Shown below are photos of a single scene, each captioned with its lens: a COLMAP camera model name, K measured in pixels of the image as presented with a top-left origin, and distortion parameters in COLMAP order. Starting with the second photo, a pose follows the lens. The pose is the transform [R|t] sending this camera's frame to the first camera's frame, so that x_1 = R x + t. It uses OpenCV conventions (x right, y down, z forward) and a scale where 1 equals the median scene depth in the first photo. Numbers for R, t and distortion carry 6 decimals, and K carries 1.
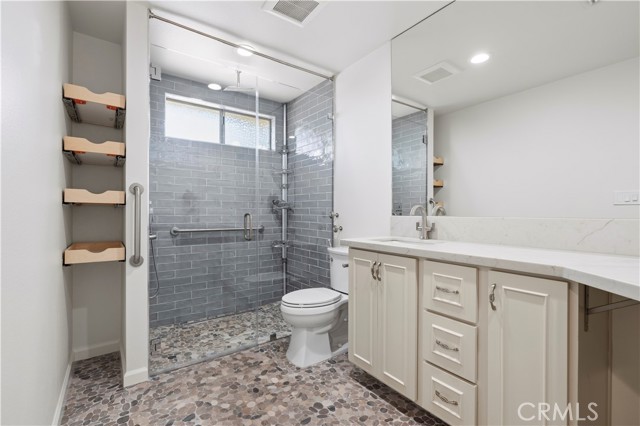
lens RADIAL K [[288.8, 0, 319.6], [0, 288.8, 211.3], [0, 0, 1]] dist [-0.005387, 0.003037]
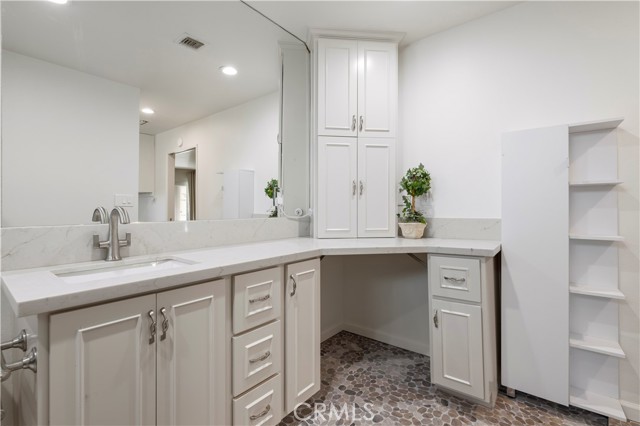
lens RADIAL K [[288.8, 0, 320.1], [0, 288.8, 209.8], [0, 0, 1]] dist [-0.005387, 0.003037]
pose [[-0.255926, -0.007447, 0.966668, -0.510166], [0.002467, 0.999962, 0.008357, -0.026614], [-0.966693, 0.004524, -0.255898, 1.021007]]
